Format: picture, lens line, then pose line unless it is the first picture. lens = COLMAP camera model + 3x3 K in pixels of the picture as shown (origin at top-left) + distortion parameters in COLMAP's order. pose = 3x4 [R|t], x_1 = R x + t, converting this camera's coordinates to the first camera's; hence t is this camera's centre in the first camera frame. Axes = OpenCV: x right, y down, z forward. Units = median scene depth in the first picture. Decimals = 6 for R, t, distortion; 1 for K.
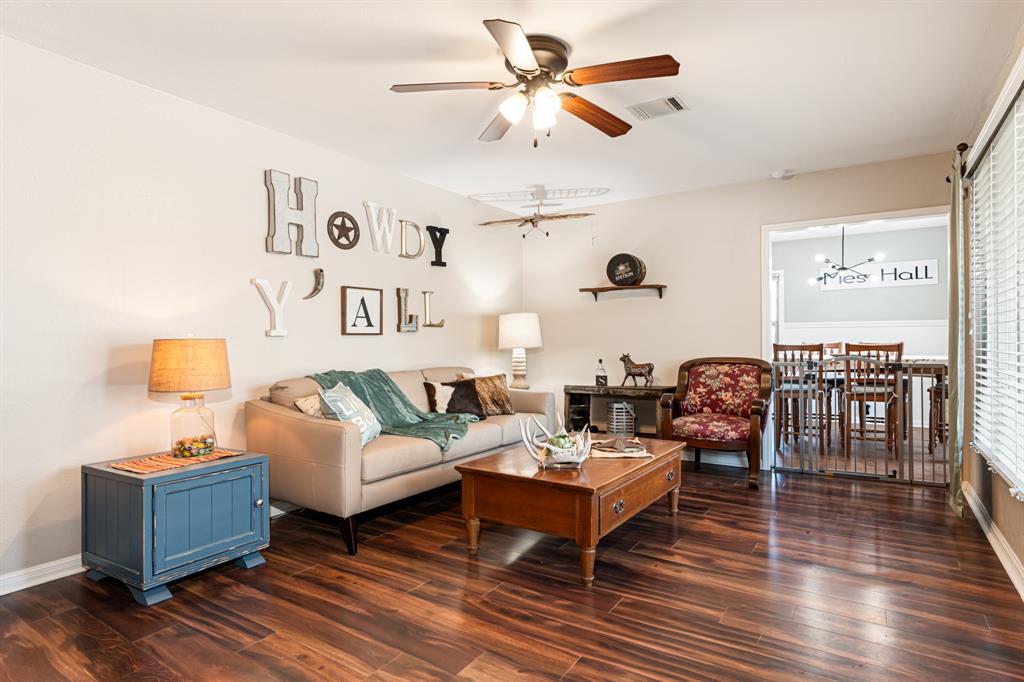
lens RADIAL K [[535.6, 0, 512.0], [0, 535.6, 341.0], [0, 0, 1]] dist [-0.000624, 0.000058]
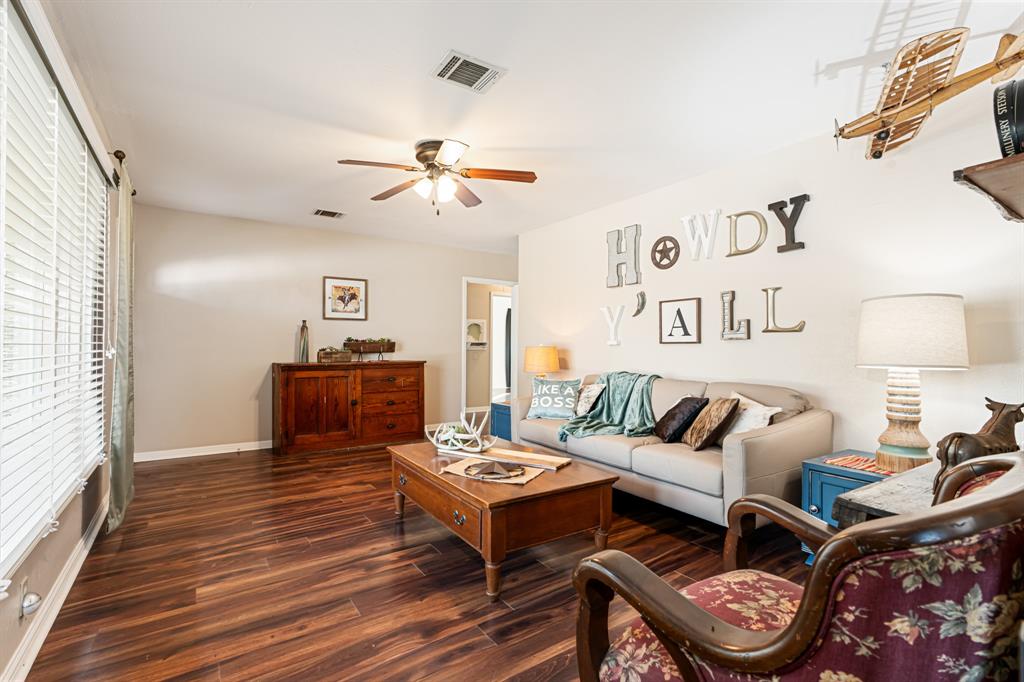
lens RADIAL K [[459.0, 0, 507.0], [0, 459.0, 344.2], [0, 0, 1]] dist [0.004081, 0.000676]
pose [[-0.362871, -0.001686, -0.931838, 0.688615], [-0.004335, 0.999991, -0.000121, -0.008294], [0.931829, 0.003995, -0.362875, 0.990594]]
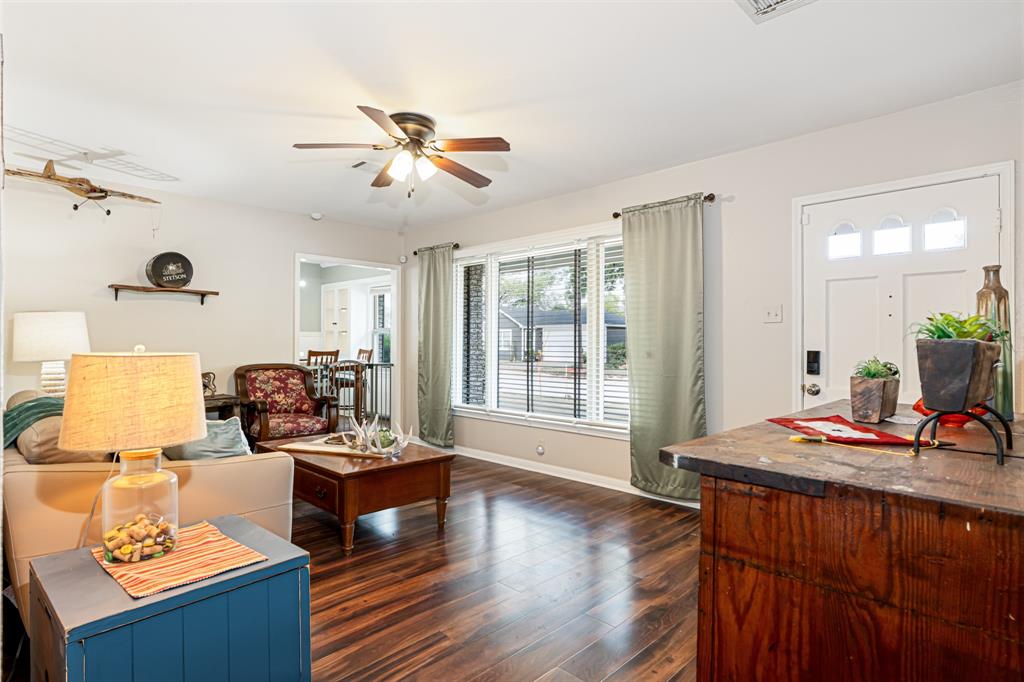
lens RADIAL K [[554.0, 0, 513.8], [0, 554.0, 343.0], [0, 0, 1]] dist [0.001323, 0.000309]
pose [[0.194685, 0.005816, 0.980849, -0.695548], [-0.000704, 0.999983, -0.005789, -0.006685], [-0.980866, 0.000436, 0.194686, 0.303877]]
